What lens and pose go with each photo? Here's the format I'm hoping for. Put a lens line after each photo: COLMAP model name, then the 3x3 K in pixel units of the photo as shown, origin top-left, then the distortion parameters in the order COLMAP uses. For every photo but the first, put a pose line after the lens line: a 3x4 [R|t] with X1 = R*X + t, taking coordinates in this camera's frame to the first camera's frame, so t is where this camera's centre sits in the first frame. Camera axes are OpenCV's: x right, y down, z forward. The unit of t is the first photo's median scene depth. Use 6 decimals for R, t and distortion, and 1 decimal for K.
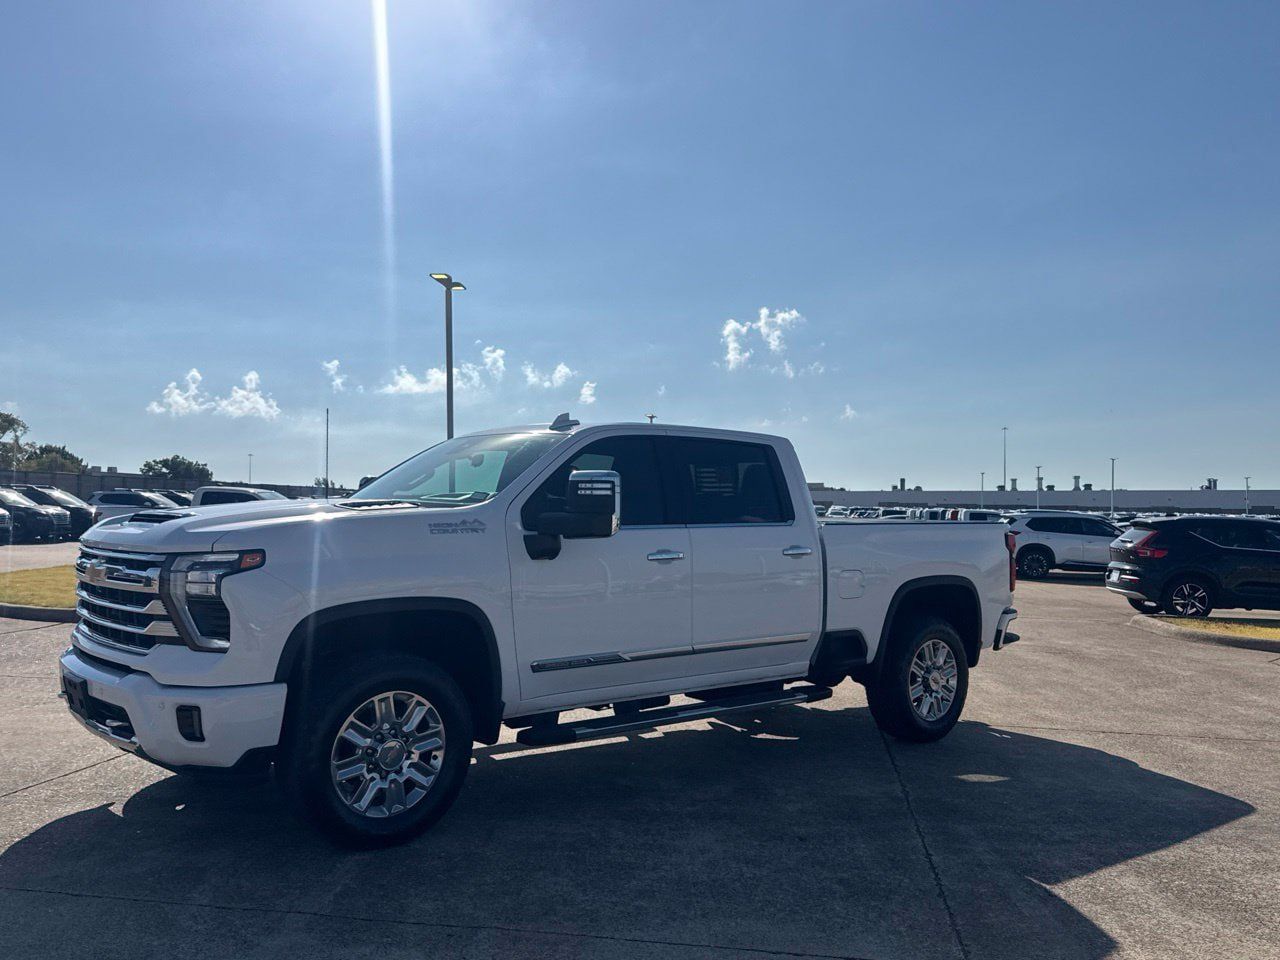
lens RADIAL K [[1082.4, 0, 639.9], [0, 1082.4, 487.2], [0, 0, 1]] dist [0.131911, -0.243672]
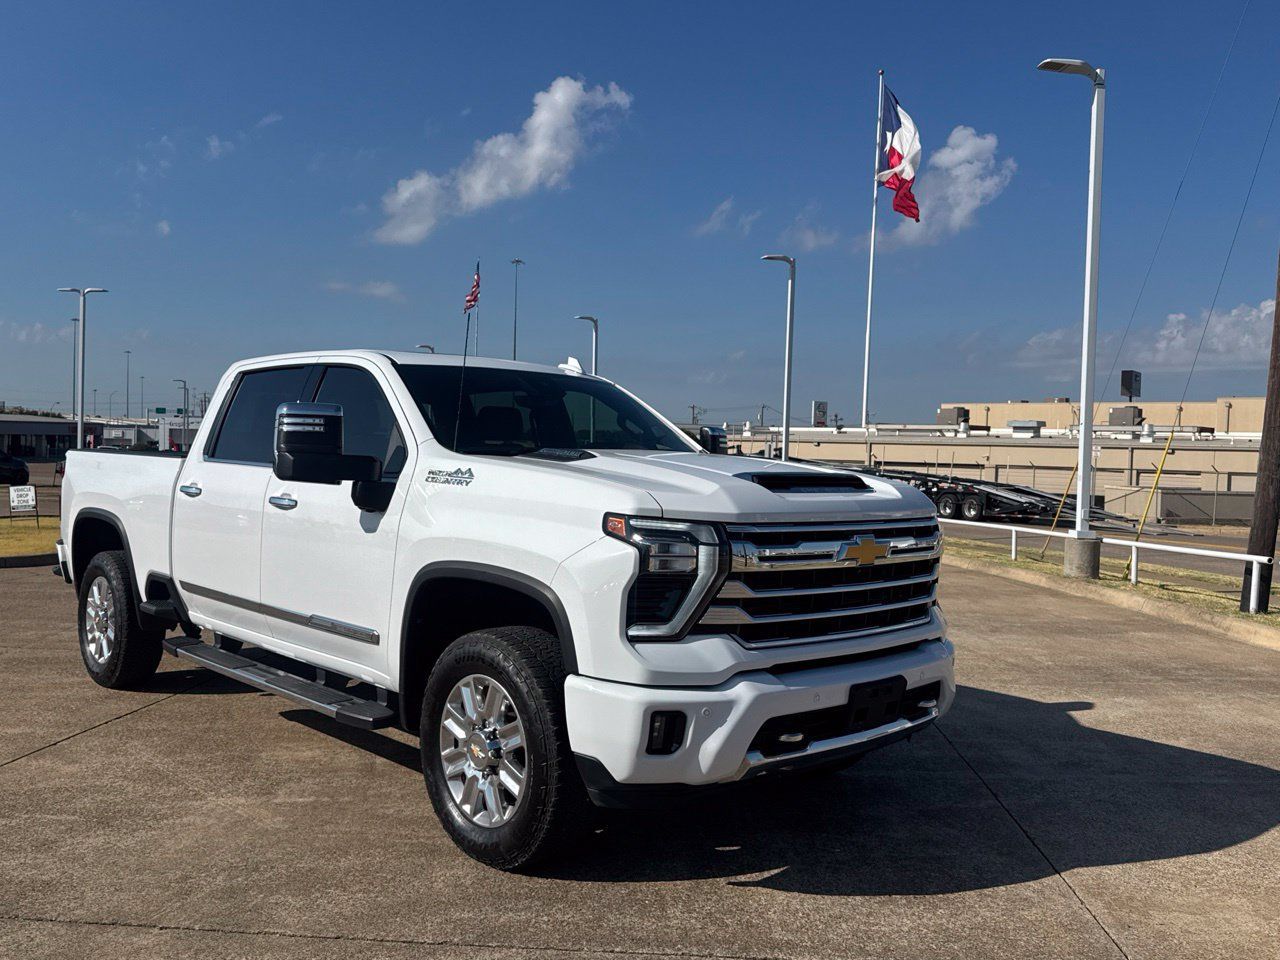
lens RADIAL K [[1083.4, 0, 638.5], [0, 1083.4, 476.7], [0, 0, 1]] dist [0.121290, -0.216478]
pose [[-0.057567, -0.035381, 0.997715, -1.199762], [-0.047253, 0.998348, 0.032677, 0.003964], [-0.997223, -0.045264, -0.059143, 1.135699]]
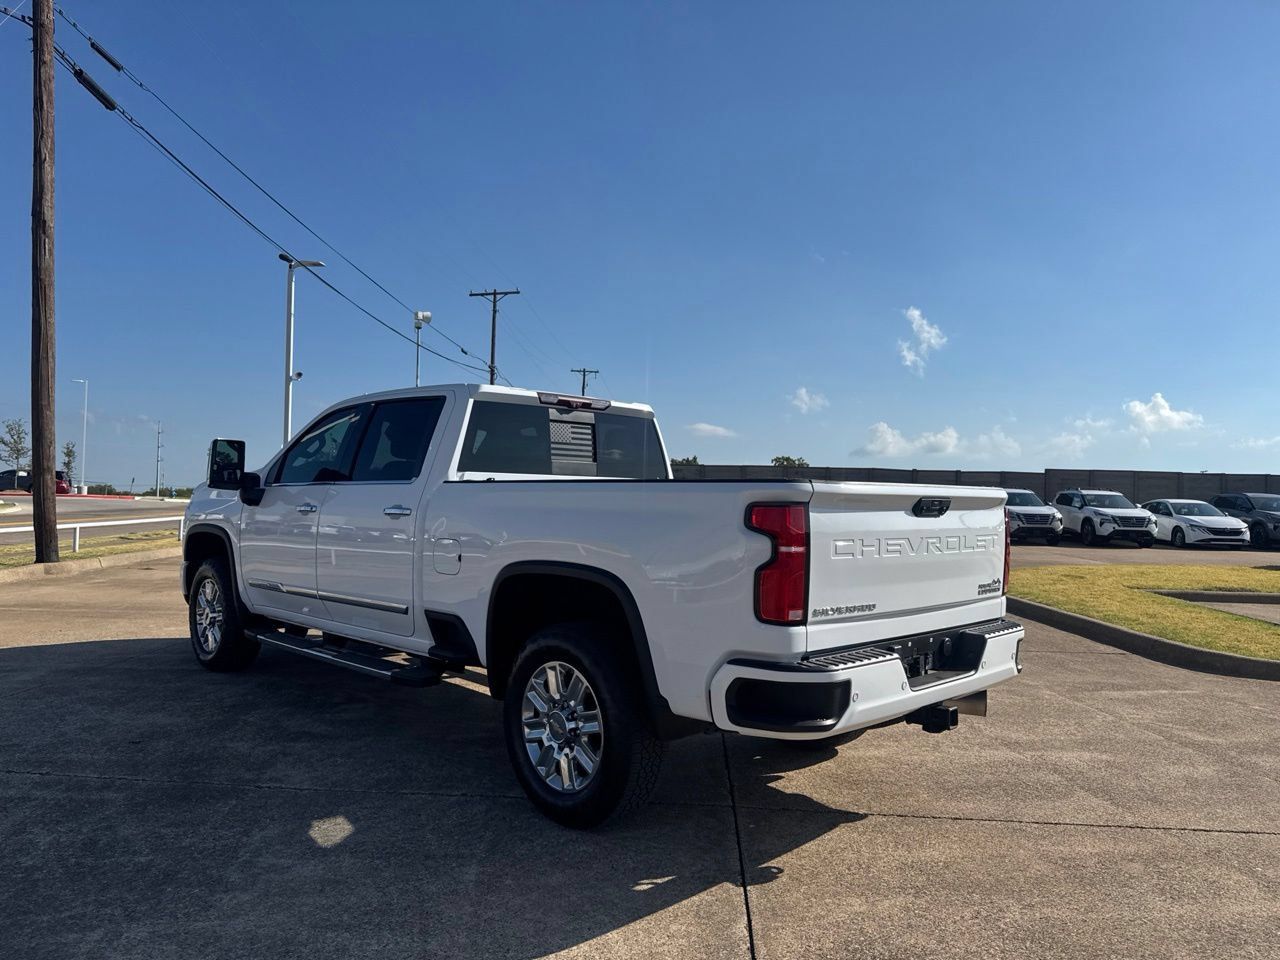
lens RADIAL K [[899.9, 0, 641.8], [0, 899.9, 485.4], [0, 0, 1]] dist [0.055368, -0.075595]
pose [[0.081022, -0.025337, -0.996390, 1.118158], [-0.000386, 0.999676, -0.025452, 0.070477], [0.996712, 0.002446, 0.080986, 1.408069]]
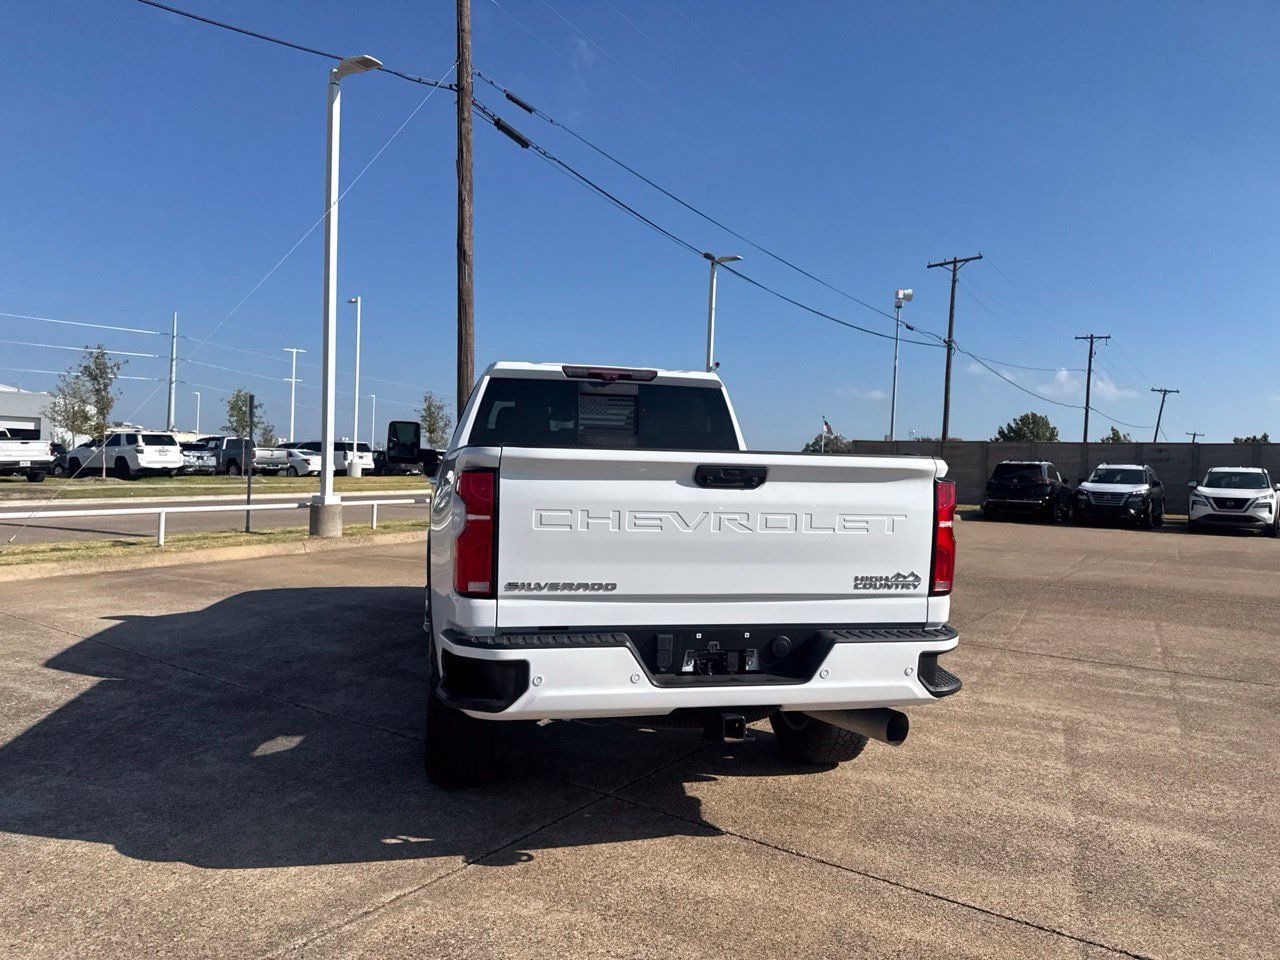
lens RADIAL K [[904.0, 0, 637.3], [0, 904.0, 483.3], [0, 0, 1]] dist [0.076863, -0.124486]
pose [[-0.460634, -0.012389, -0.887504, 0.986748], [-0.016923, 0.999843, -0.005174, 0.077681], [0.887429, 0.012635, -0.460771, 1.911901]]
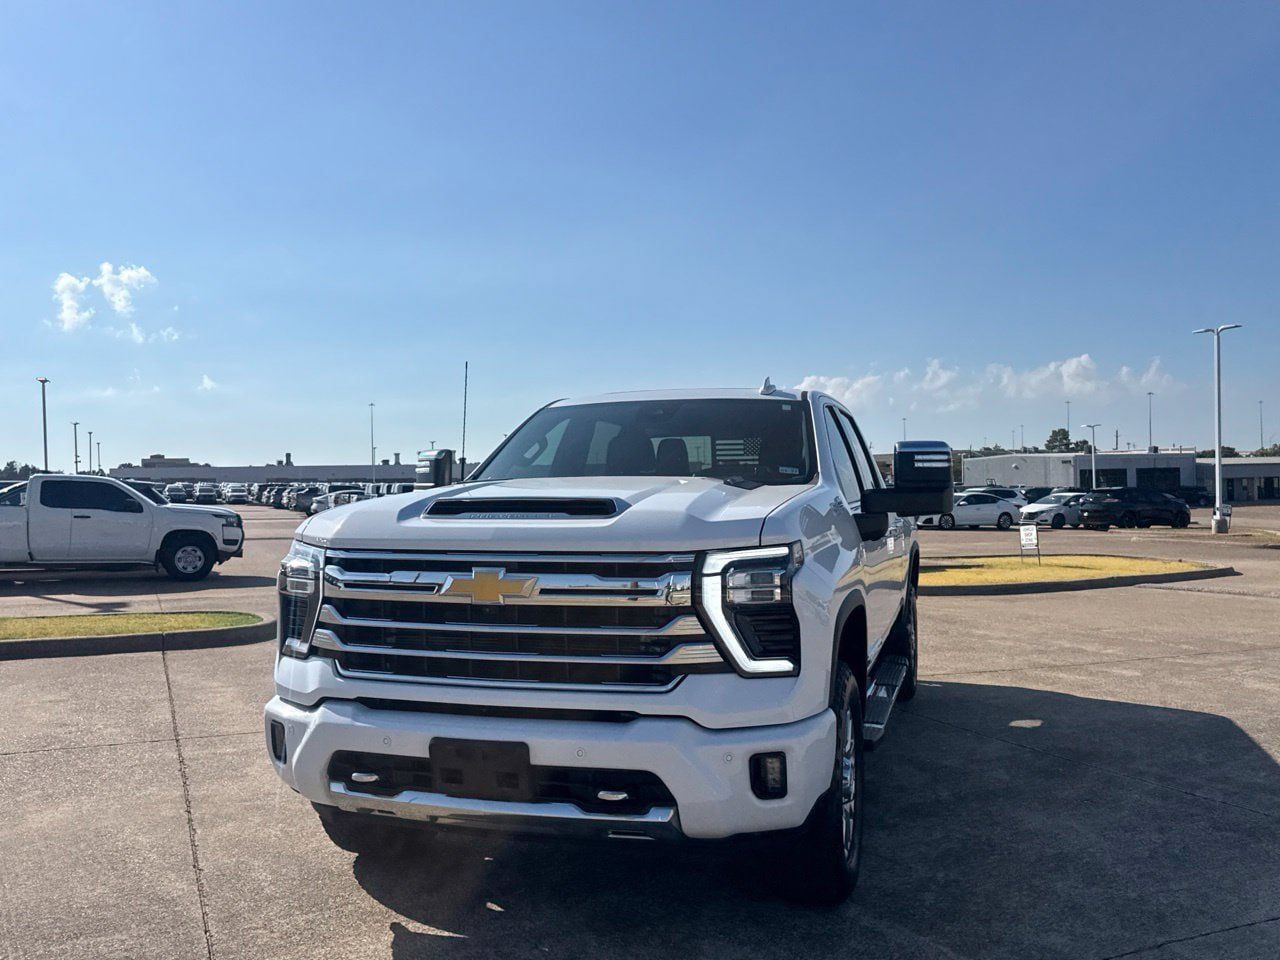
lens RADIAL K [[1086.8, 0, 633.9], [0, 1086.8, 474.0], [0, 0, 1]] dist [0.113407, -0.214357]
pose [[0.847636, -0.014889, 0.530369, -0.728330], [0.009103, 0.999867, 0.013520, -0.001991], [-0.530500, -0.006632, 0.847659, 0.343697]]
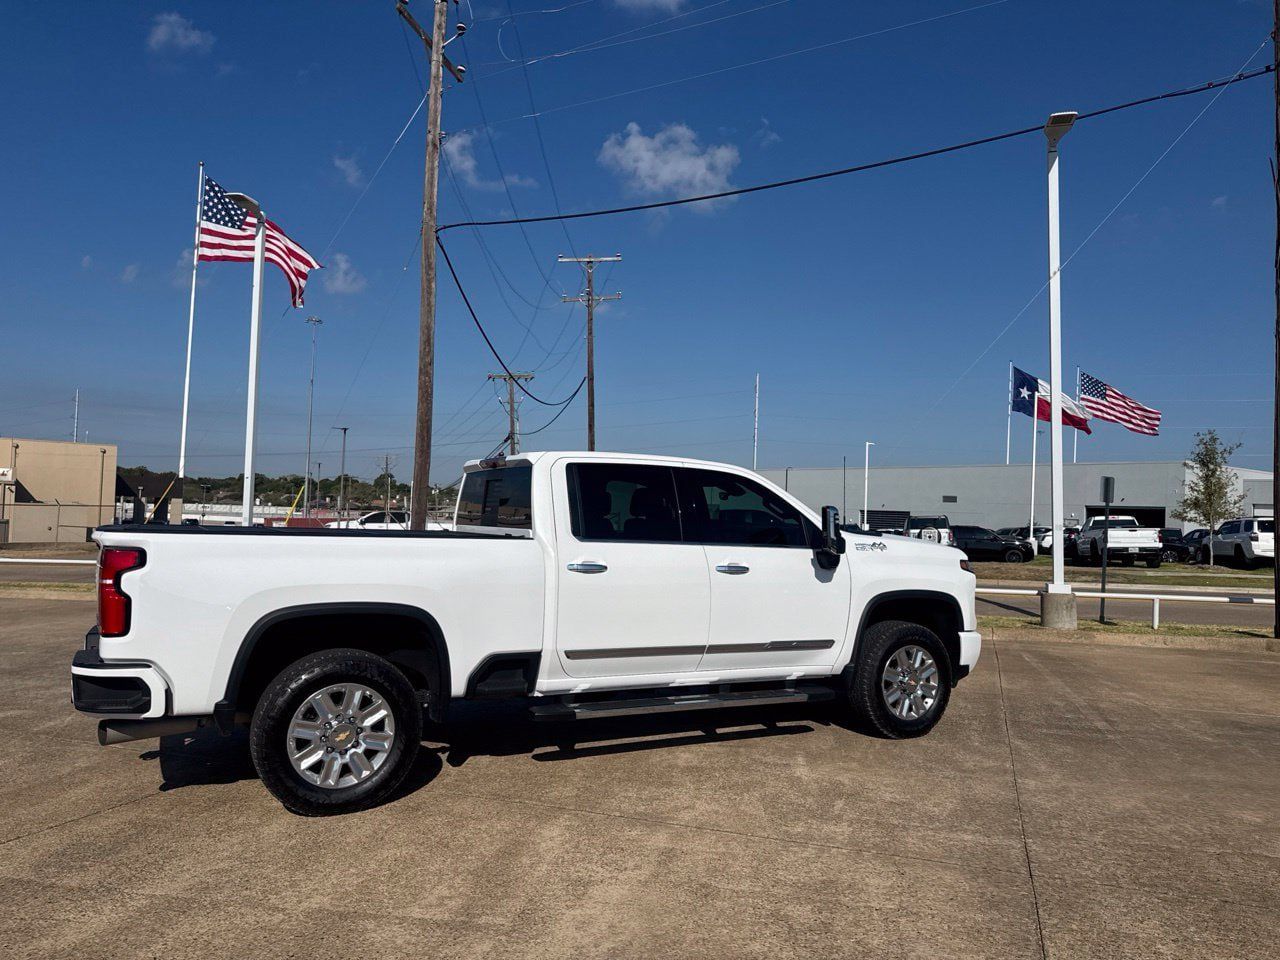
lens RADIAL K [[897.3, 0, 626.2], [0, 897.3, 481.8], [0, 0, 1]] dist [0.055878, -0.079245]
pose [[-0.973797, -0.031980, 0.225159, -0.336201], [-0.045793, 0.997358, -0.056393, 0.033041], [-0.222761, -0.065226, -0.972689, 2.517946]]
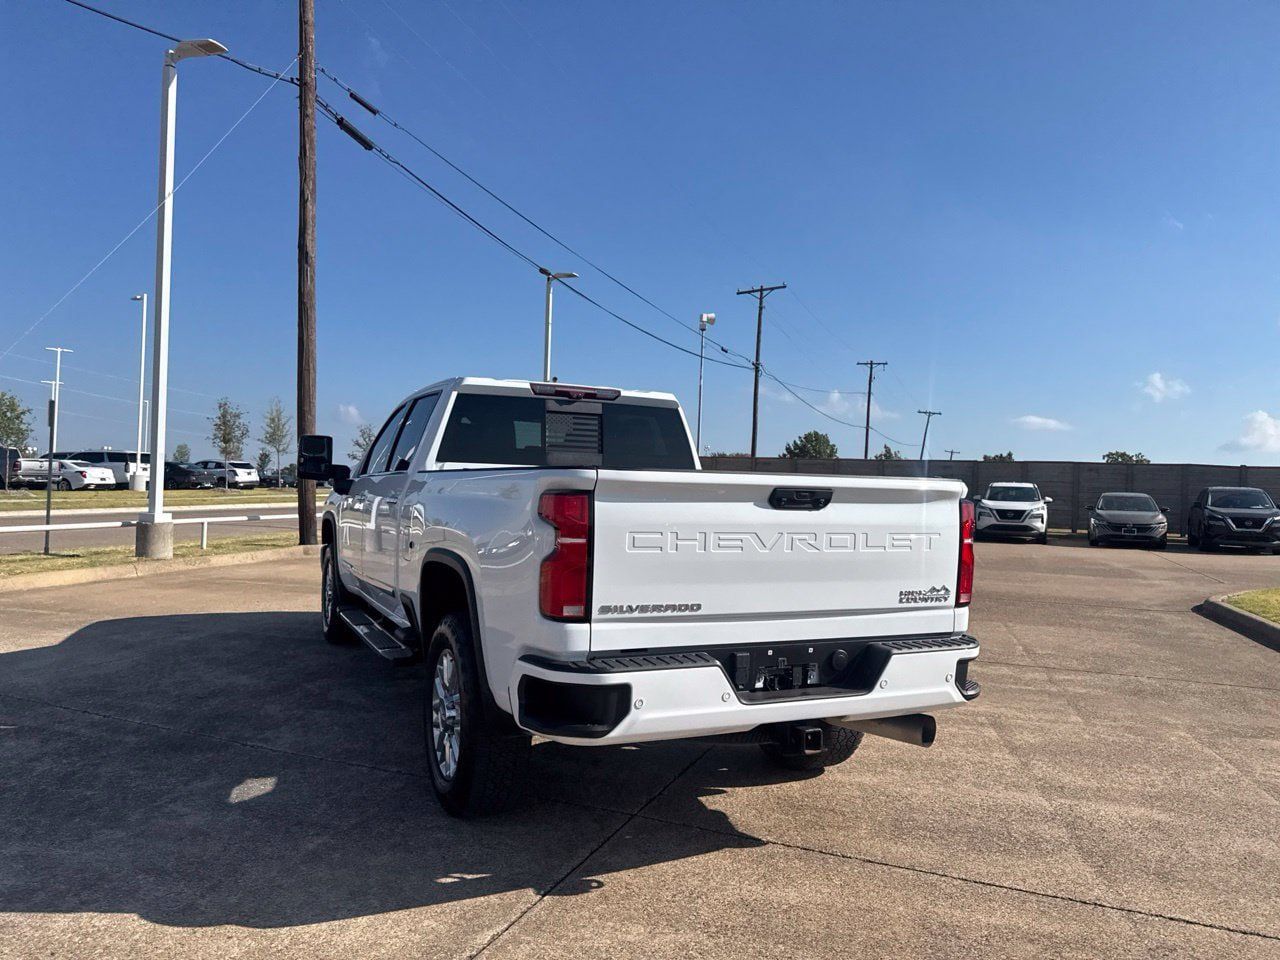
lens RADIAL K [[901.3, 0, 638.4], [0, 901.3, 483.4], [0, 0, 1]] dist [0.073671, -0.113456]
pose [[-0.254364, -0.025682, -0.966768, 1.059814], [-0.013808, 0.999642, -0.022923, 0.074516], [0.967010, 0.007518, -0.254627, 1.741883]]
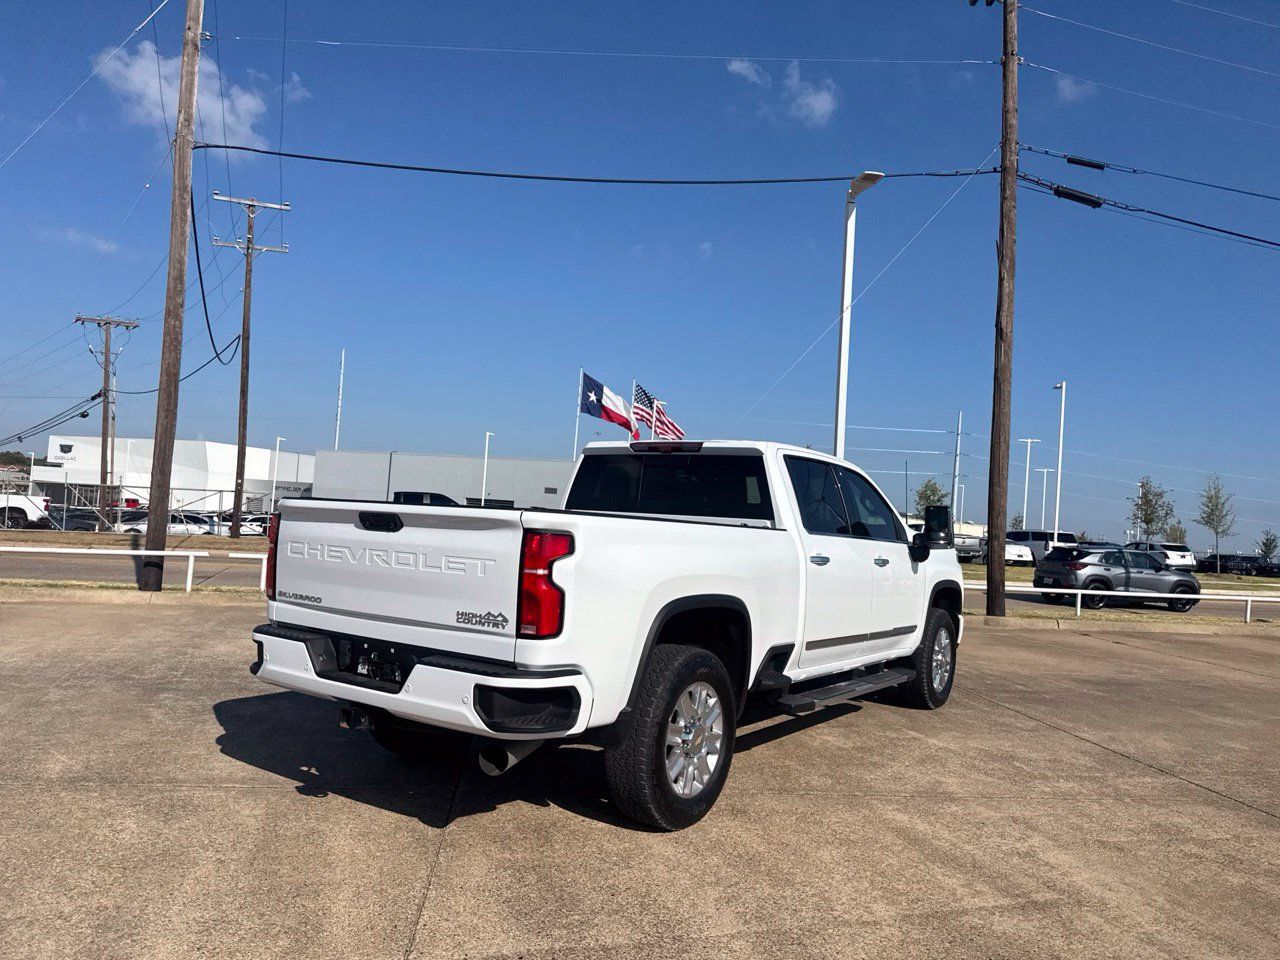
lens RADIAL K [[902.9, 0, 629.9], [0, 902.9, 480.0], [0, 0, 1]] dist [0.035561, -0.044591]
pose [[-0.964912, -0.085768, -0.248173, 0.419587], [-0.070111, 0.994990, -0.071267, 0.073915], [0.253042, -0.051366, -0.966091, 2.486003]]
